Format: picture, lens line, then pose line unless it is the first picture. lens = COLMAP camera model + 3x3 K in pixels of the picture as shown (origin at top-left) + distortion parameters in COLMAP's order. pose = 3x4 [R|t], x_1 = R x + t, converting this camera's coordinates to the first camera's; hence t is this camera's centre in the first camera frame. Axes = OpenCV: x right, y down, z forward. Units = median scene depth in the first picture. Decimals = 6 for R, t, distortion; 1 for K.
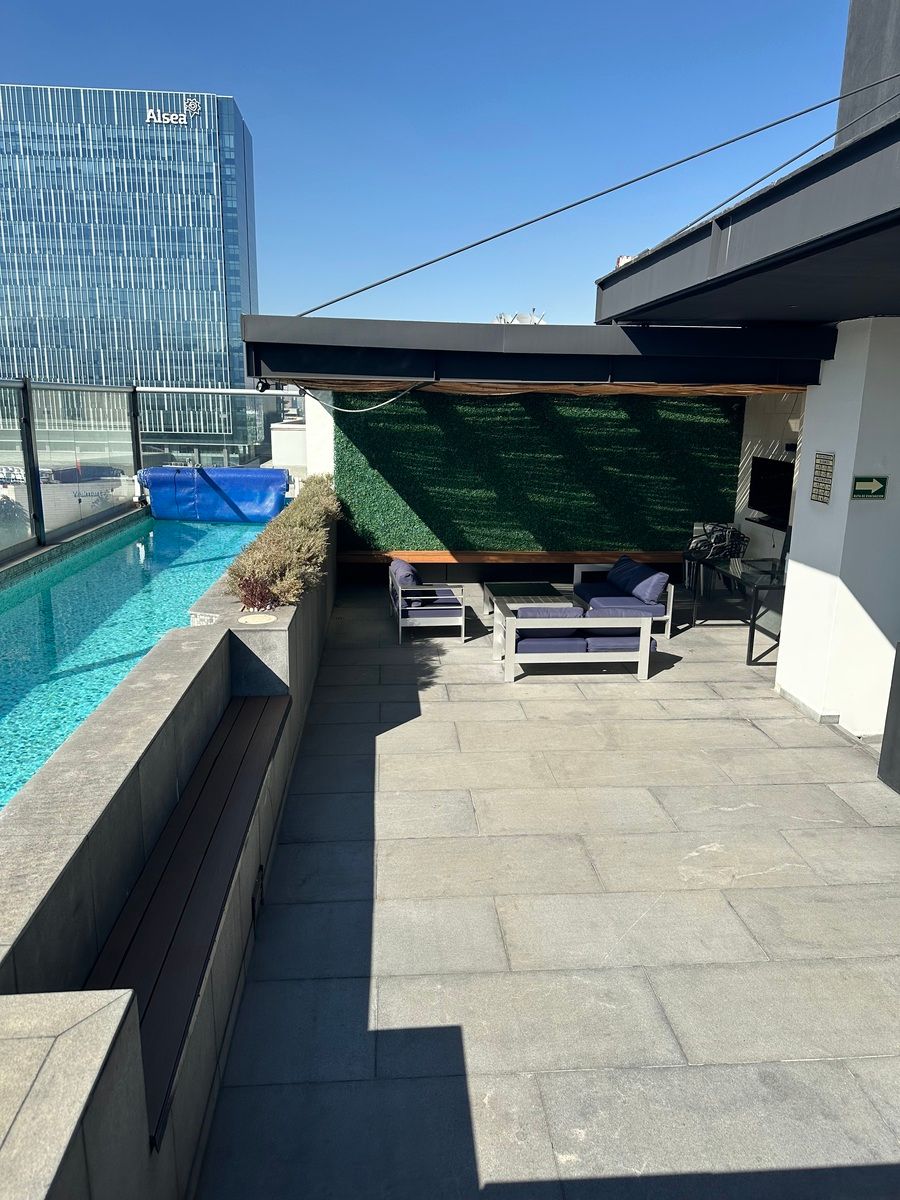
lens RADIAL K [[837.1, 0, 450.0], [0, 837.1, 600.0], [0, 0, 1]] dist [0.073056, -0.091747]
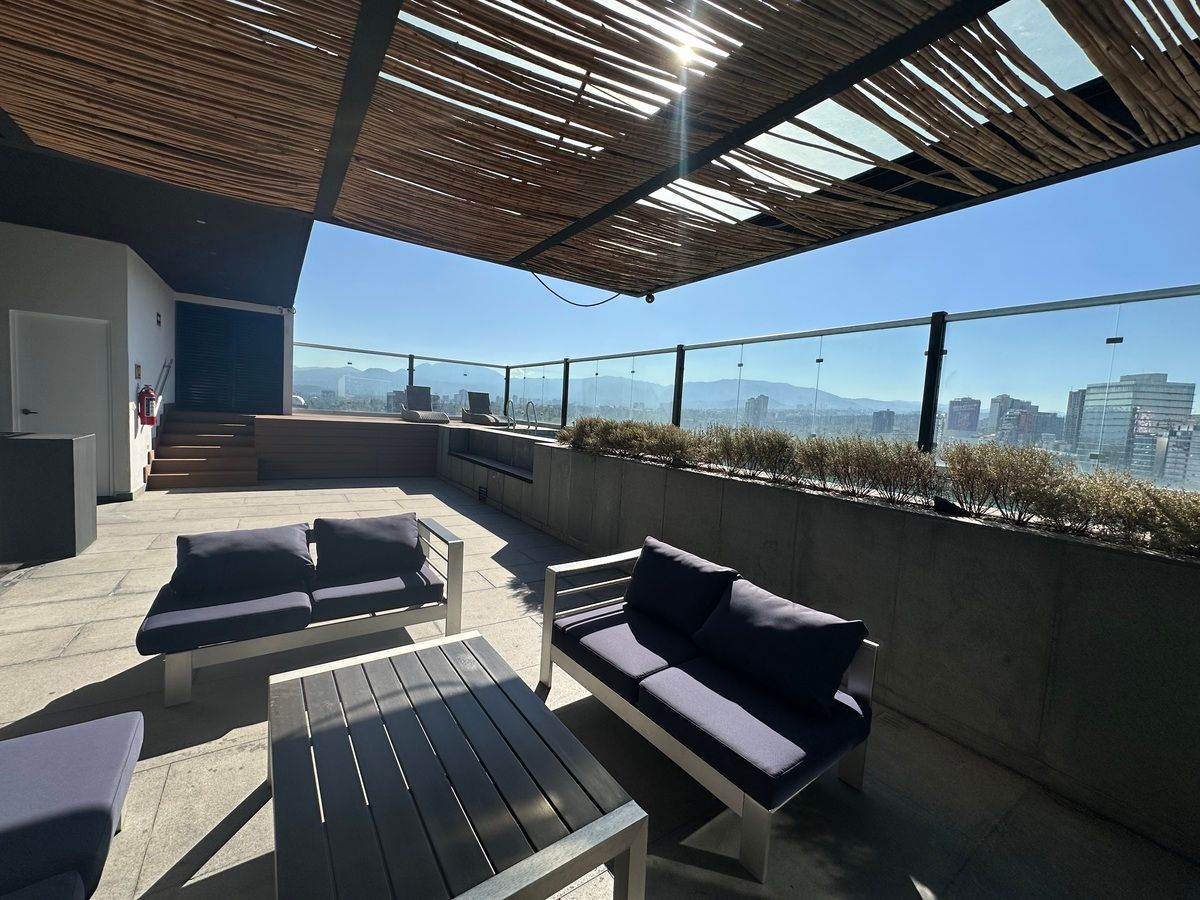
lens RADIAL K [[476.6, 0, 597.4], [0, 476.6, 453.6], [0, 0, 1]] dist [0.001445, 0.000340]
pose [[-0.865612, -0.028817, -0.499886, 0.161747], [-0.183585, 0.947084, 0.263302, -0.190899], [0.465846, 0.319689, -0.825098, 1.457191]]
